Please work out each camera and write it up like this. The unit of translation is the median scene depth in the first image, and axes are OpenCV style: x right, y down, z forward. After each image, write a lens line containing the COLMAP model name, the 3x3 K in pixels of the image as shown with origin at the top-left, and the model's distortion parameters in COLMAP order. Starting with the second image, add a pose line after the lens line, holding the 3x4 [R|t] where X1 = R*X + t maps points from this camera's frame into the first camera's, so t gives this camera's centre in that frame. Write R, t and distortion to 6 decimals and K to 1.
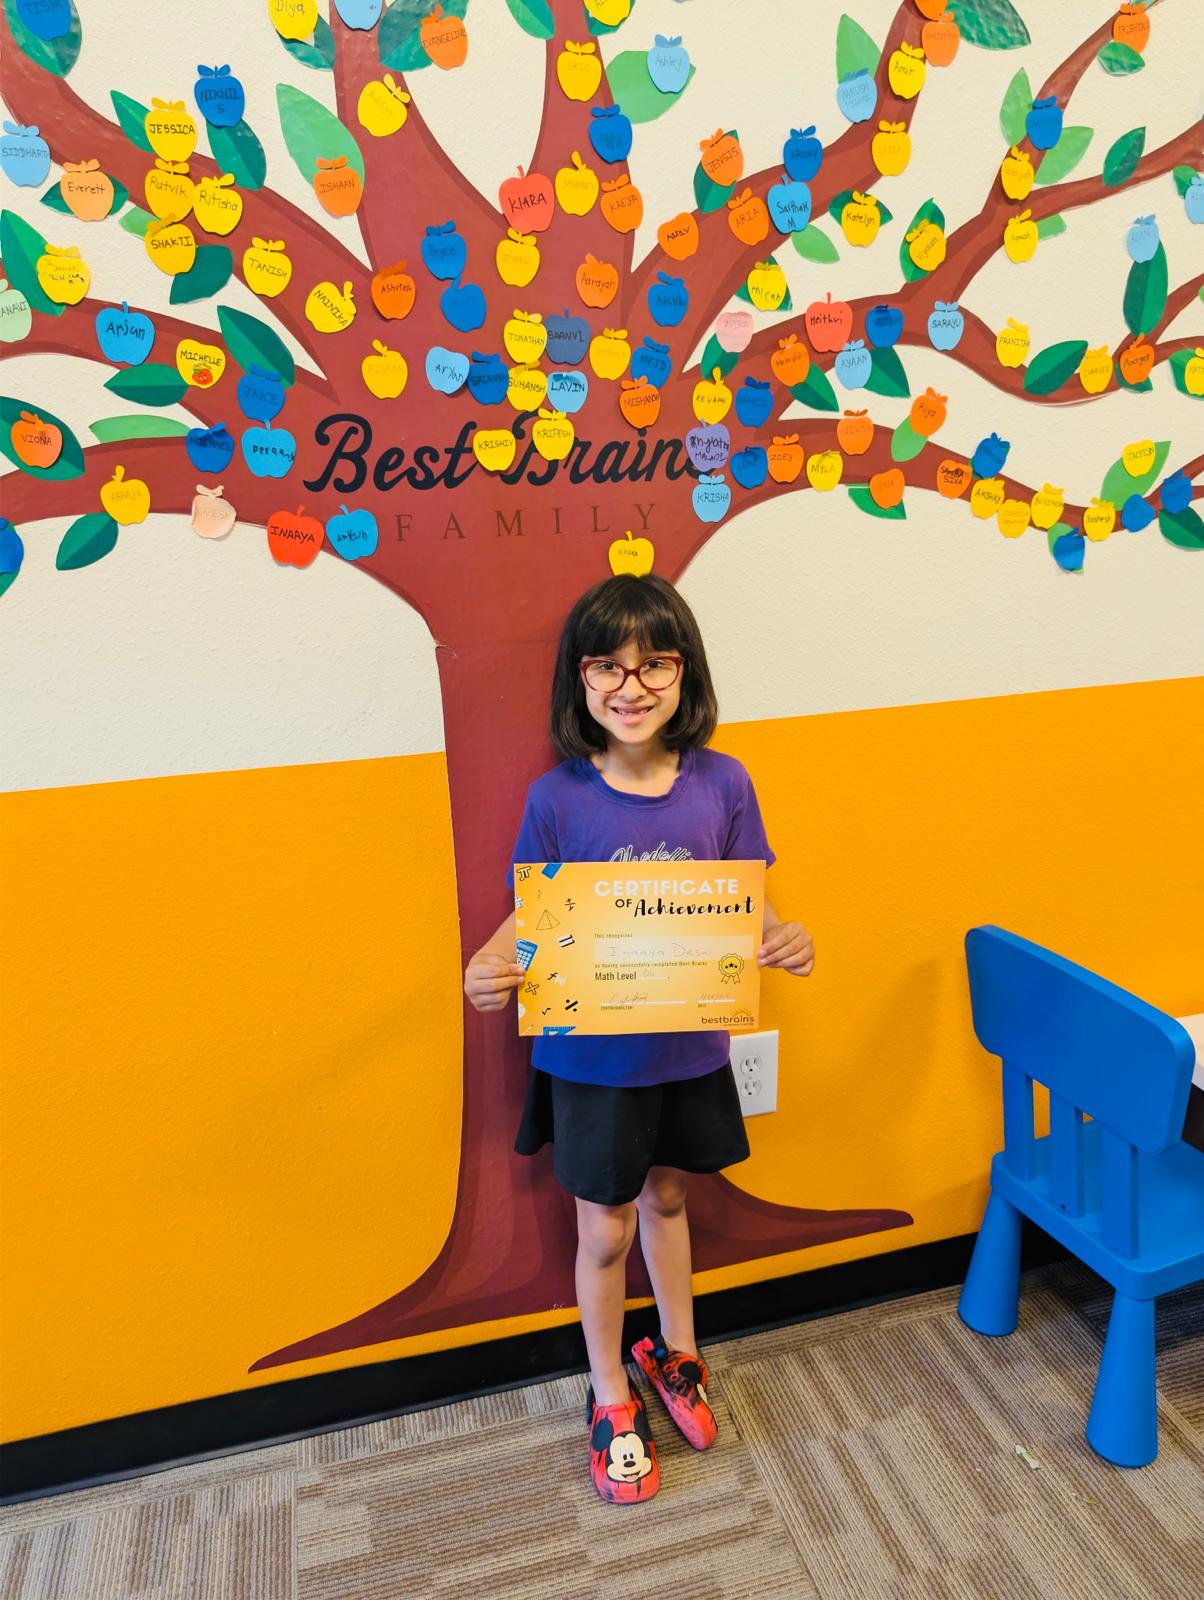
lens RADIAL K [[1155.5, 0, 602.0], [0, 1155.5, 797.5], [0, 0, 1]] dist [0.001785, -0.012572]
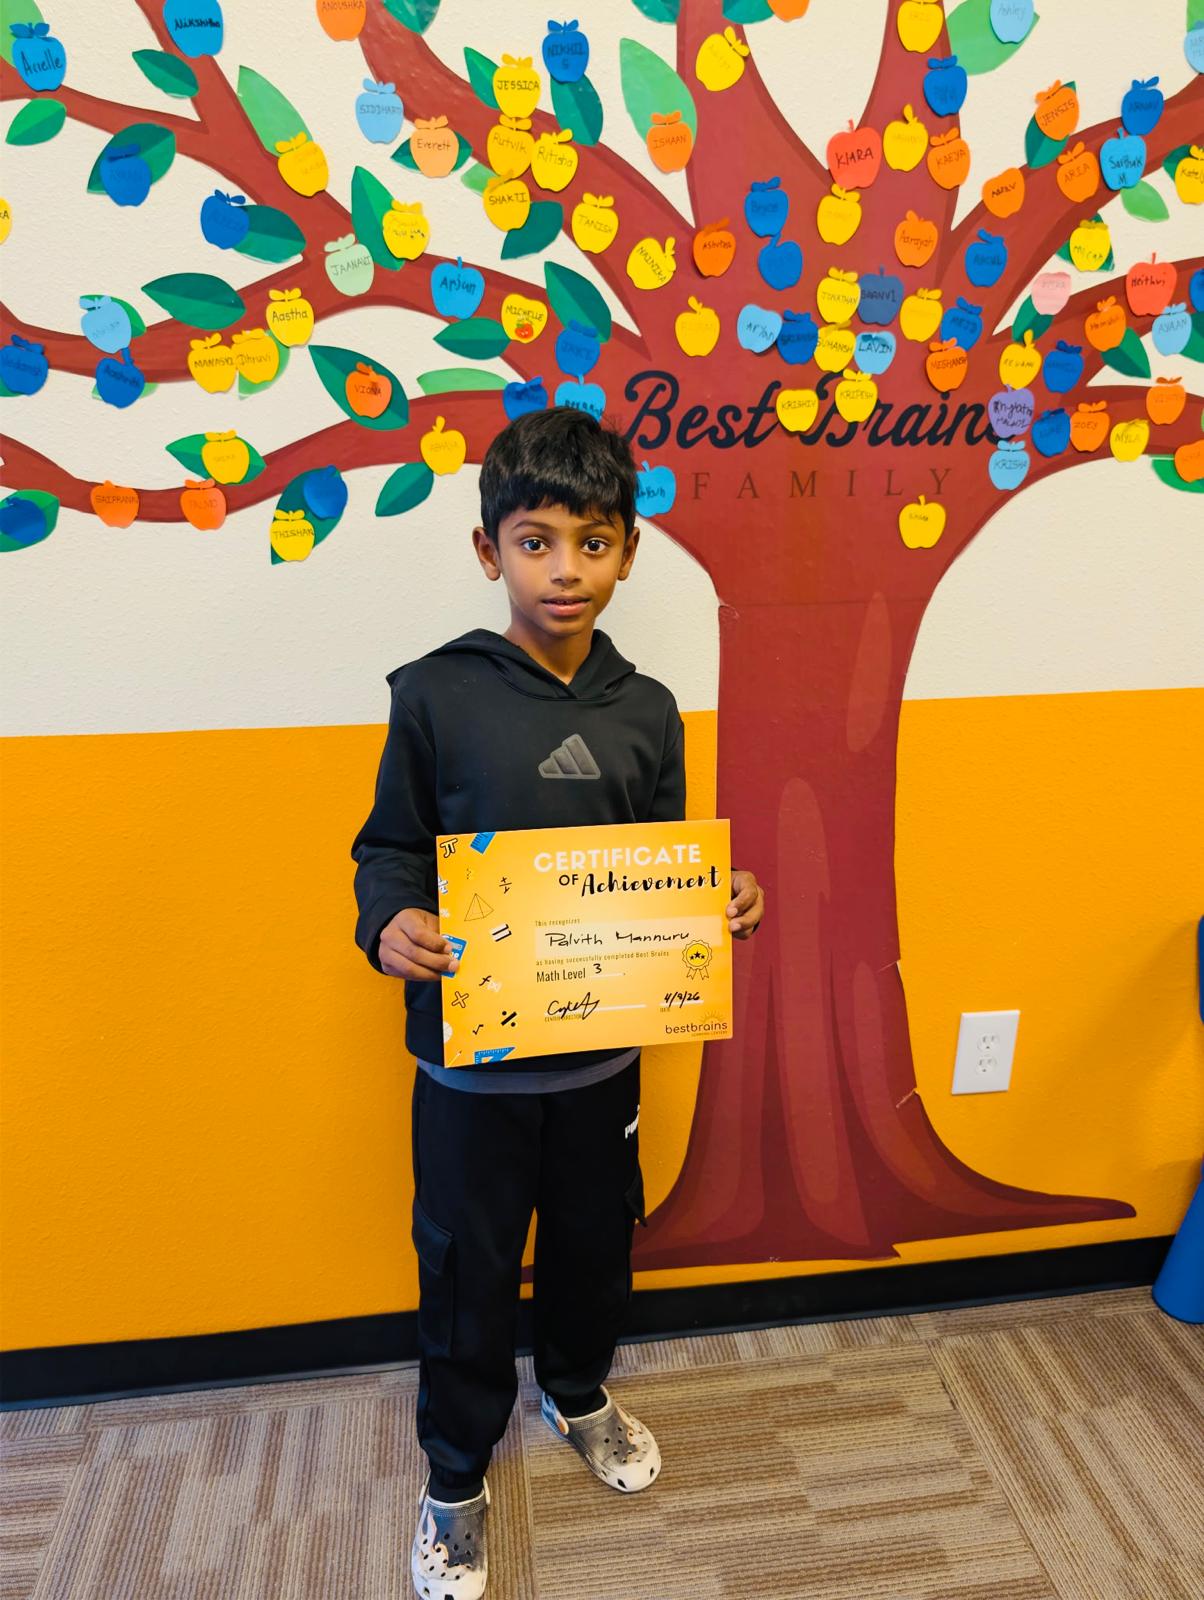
lens RADIAL K [[1155.5, 0, 577.7], [0, 1155.5, 800.7], [0, 0, 1]] dist [0.001785, -0.012572]
pose [[0.990589, 0.064450, -0.120746, -0.138046], [-0.059801, 0.997337, 0.041743, 0.005175], [0.123115, -0.034129, 0.991805, -0.024415]]
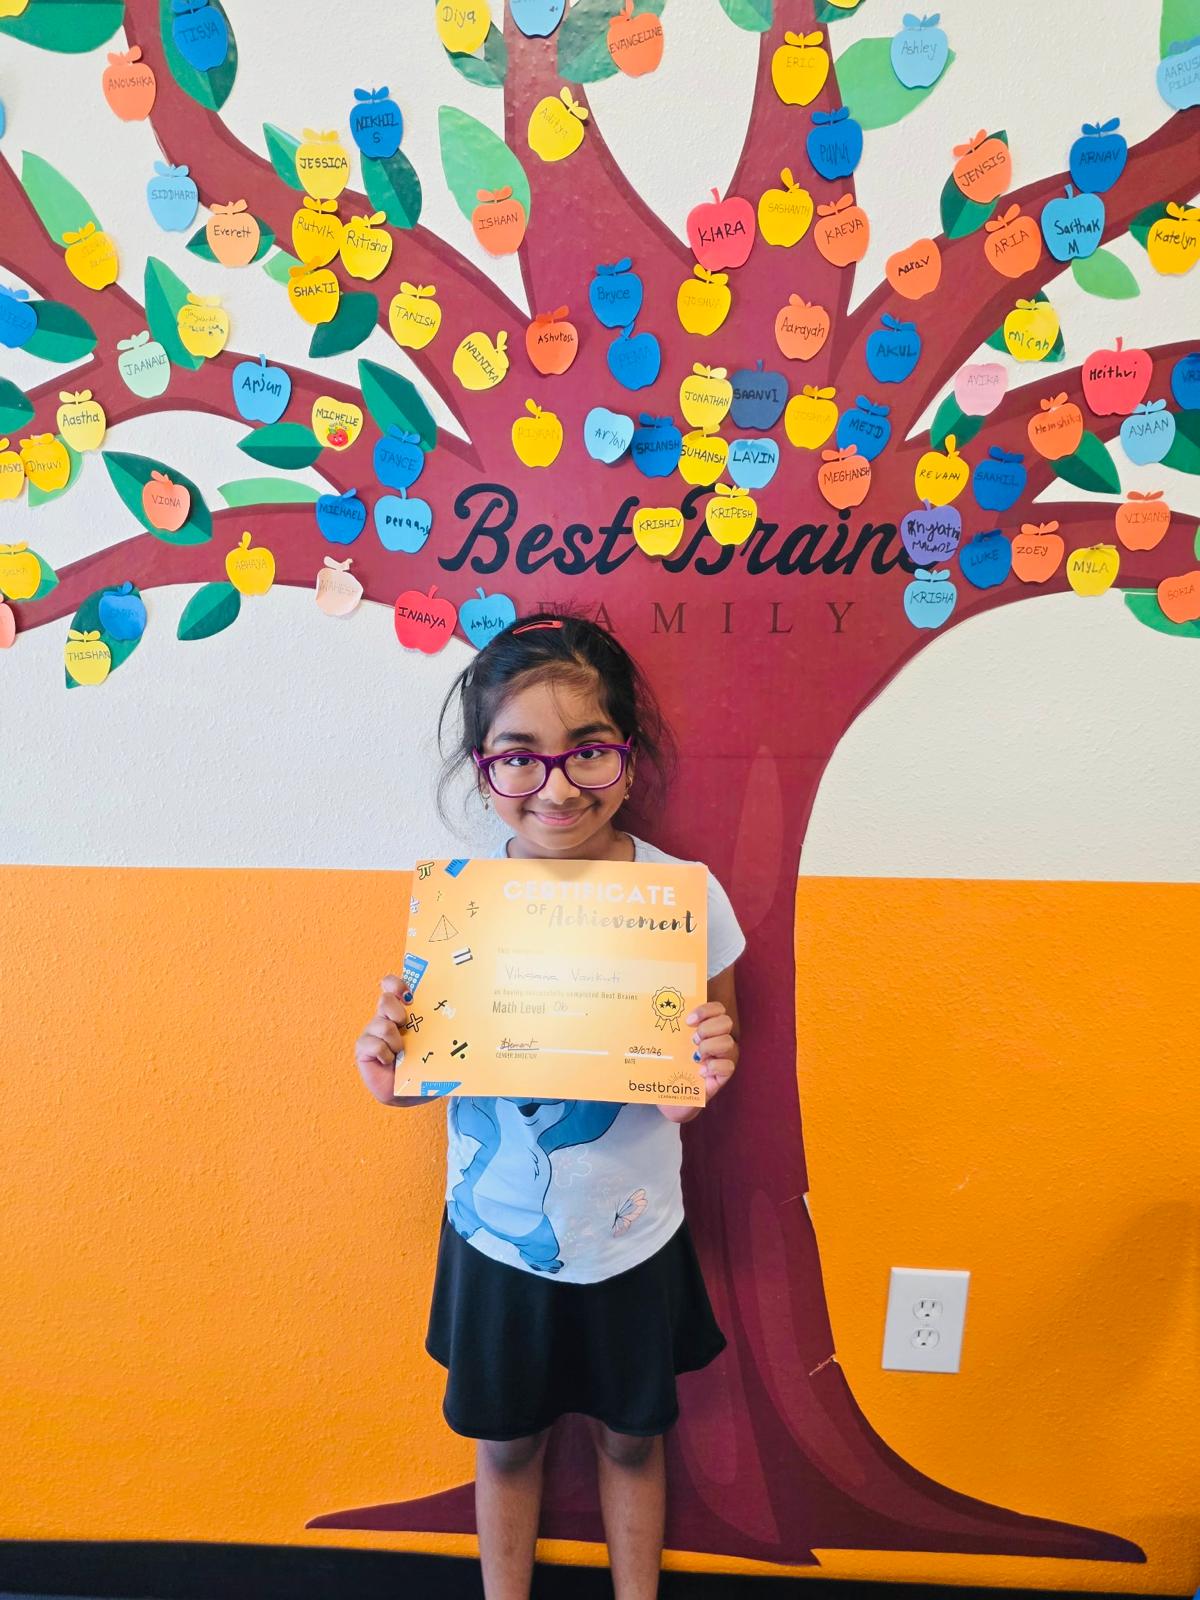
lens RADIAL K [[1037.3, 0, 604.0], [0, 1037.3, 801.2], [0, 0, 1]] dist [0.038362, -0.026737]
pose [[0.951670, 0.102942, -0.289357, 0.109031], [-0.119173, 0.992107, -0.038998, -0.070554], [0.283059, 0.071597, 0.956427, 0.277679]]
